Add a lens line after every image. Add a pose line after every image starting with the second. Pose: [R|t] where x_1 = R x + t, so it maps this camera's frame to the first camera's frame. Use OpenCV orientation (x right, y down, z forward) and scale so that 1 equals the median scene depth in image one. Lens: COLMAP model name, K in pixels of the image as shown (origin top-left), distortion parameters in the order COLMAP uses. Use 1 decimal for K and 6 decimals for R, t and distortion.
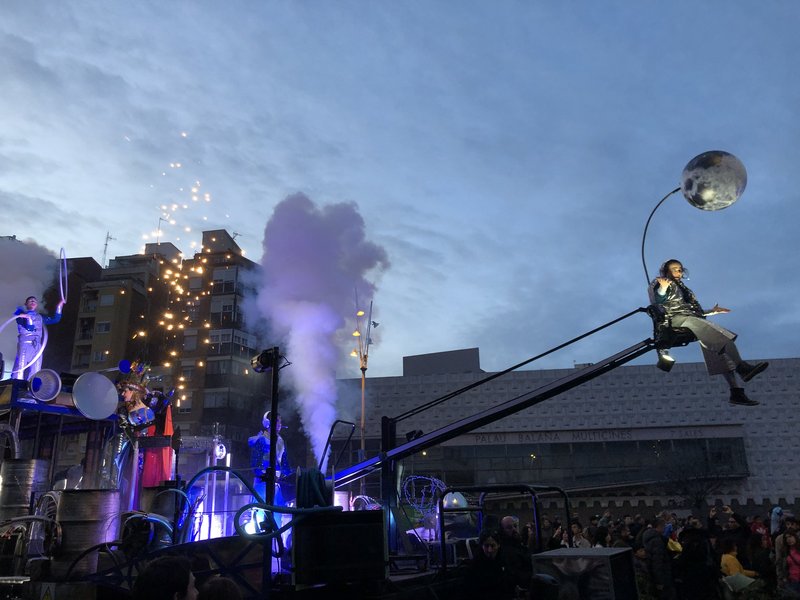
lens RADIAL K [[650.8, 0, 400.0], [0, 650.8, 300.0], [0, 0, 1]] dist [0.026146, -0.011551]
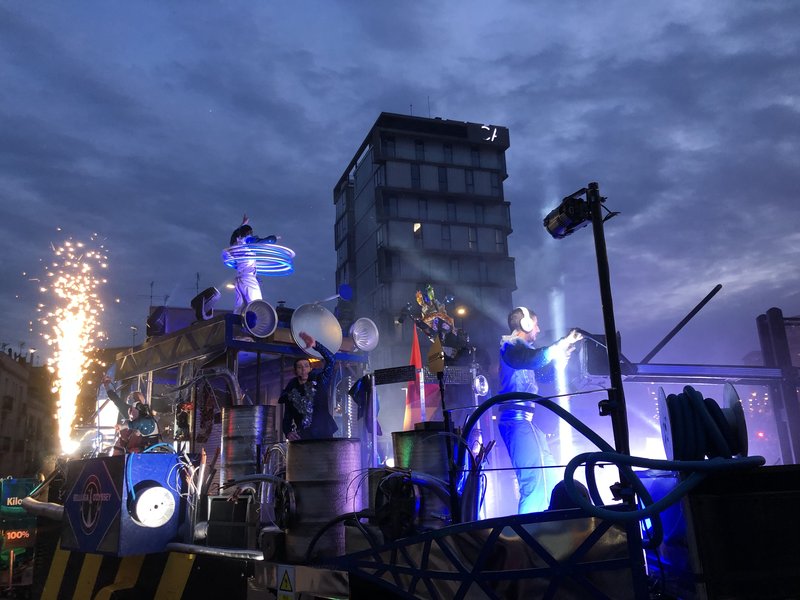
lens RADIAL K [[650.8, 0, 400.0], [0, 650.8, 300.0], [0, 0, 1]] dist [0.026146, -0.011551]
pose [[0.950576, -0.088310, -0.297669, -0.134138], [0.106994, 0.993146, 0.047036, 0.091677], [0.291475, -0.076561, 0.953510, 0.285603]]
